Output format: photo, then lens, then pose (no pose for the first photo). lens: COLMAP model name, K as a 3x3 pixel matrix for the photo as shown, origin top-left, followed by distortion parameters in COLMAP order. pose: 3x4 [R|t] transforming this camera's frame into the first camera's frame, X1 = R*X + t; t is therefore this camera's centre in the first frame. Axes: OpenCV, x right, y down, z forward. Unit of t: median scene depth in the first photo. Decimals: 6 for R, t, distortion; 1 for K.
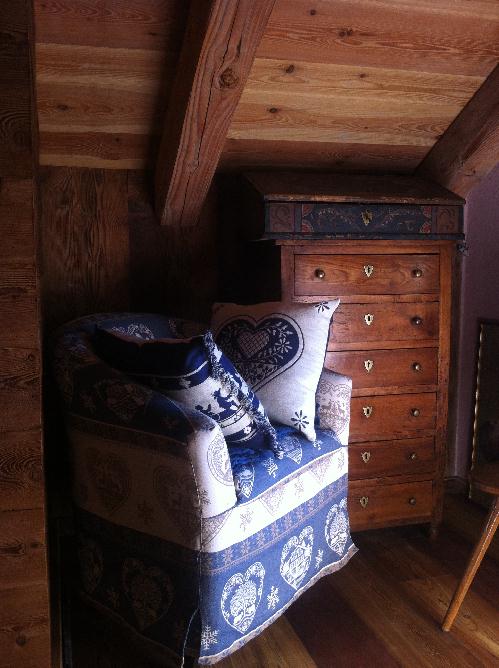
lens RADIAL K [[632.1, 0, 249.5], [0, 632.1, 334.0], [0, 0, 1]] dist [0.078051, -0.230048]
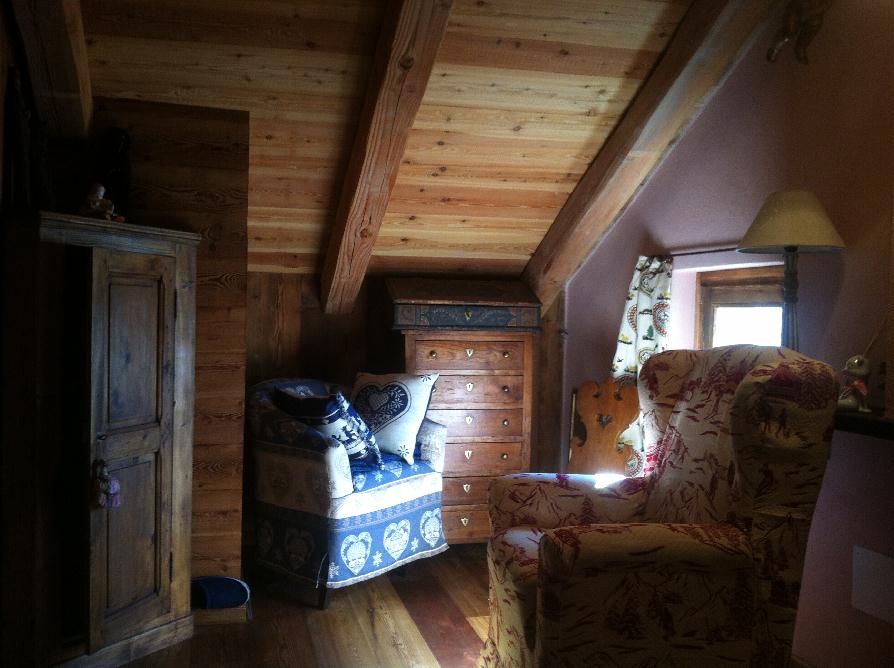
lens RADIAL K [[846.0, 0, 465.1], [0, 846.0, 334.2], [0, 0, 1]] dist [0.078051, -0.230048]
pose [[0.999619, 0.026711, -0.006894, 0.224689], [-0.027166, 0.996611, -0.077650, 0.007055], [0.004797, 0.077808, 0.996957, -1.036067]]
